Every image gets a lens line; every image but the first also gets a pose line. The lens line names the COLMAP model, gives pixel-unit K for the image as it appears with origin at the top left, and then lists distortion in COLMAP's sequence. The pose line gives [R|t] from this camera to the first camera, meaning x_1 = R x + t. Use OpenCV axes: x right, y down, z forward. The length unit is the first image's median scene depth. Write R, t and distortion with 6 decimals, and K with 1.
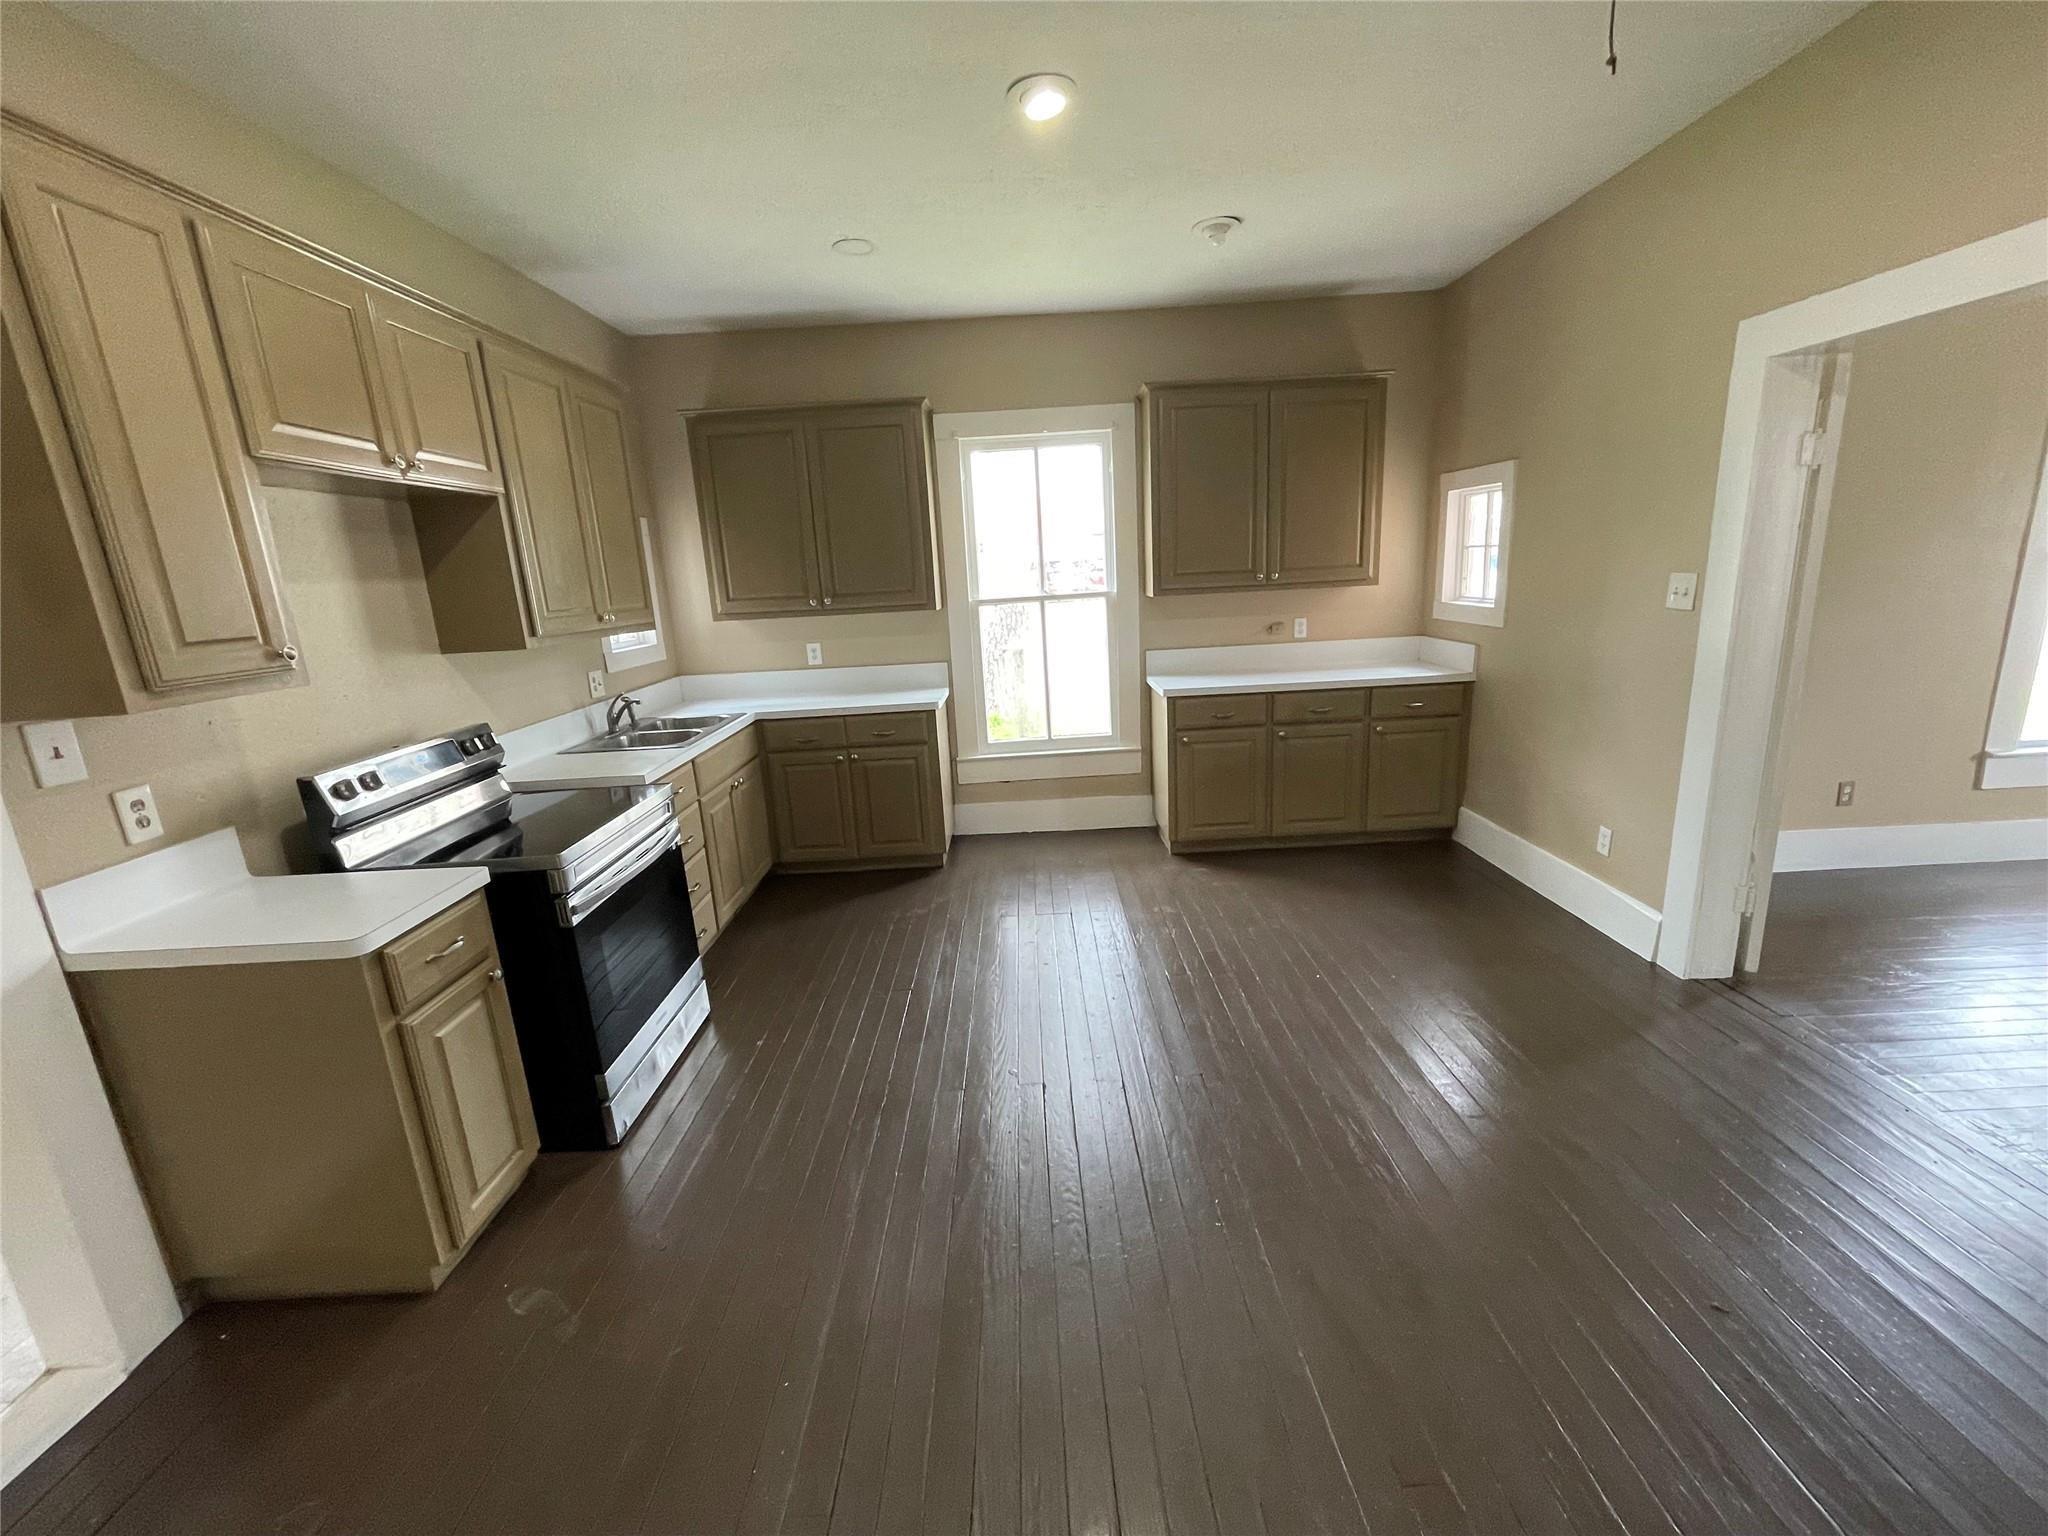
lens RADIAL K [[840.8, 0, 1022.9], [0, 840.8, 768.6], [0, 0, 1]] dist [0.002409, -0.000098]
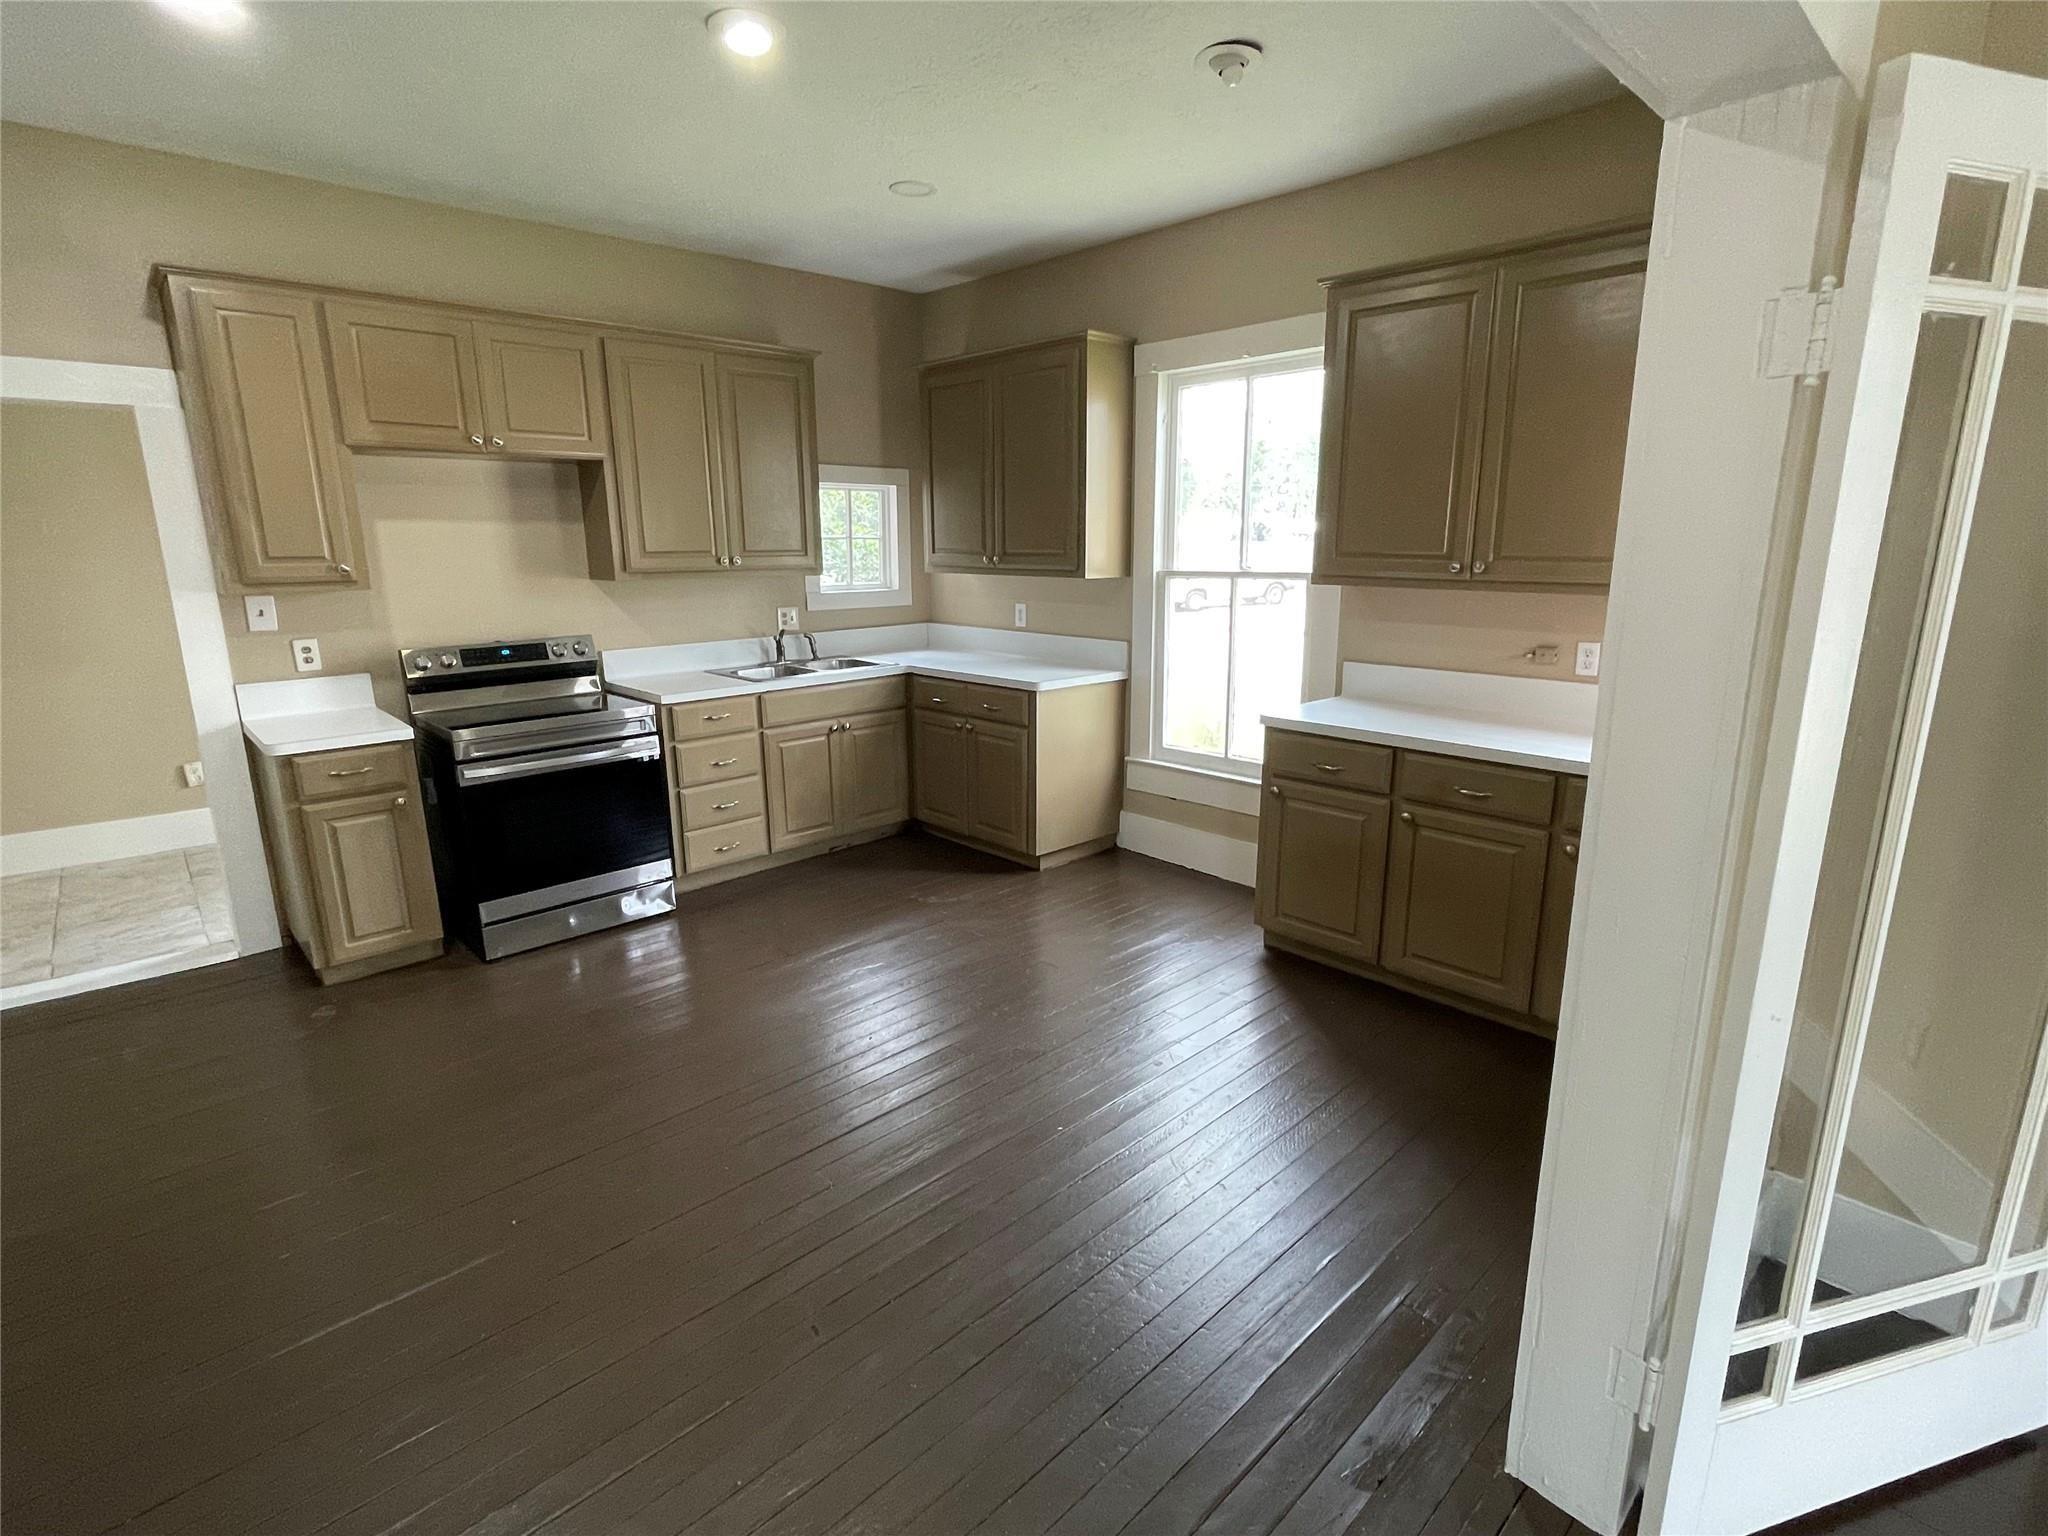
lens RADIAL K [[990.4, 0, 1029.1], [0, 990.4, 764.8], [0, 0, 1]] dist [-0.002013, 0.000408]
pose [[0.687740, 0.210927, -0.694639, 0.742713], [-0.197656, 0.975116, 0.100401, -0.116228], [0.698531, 0.068250, 0.712318, 0.317568]]
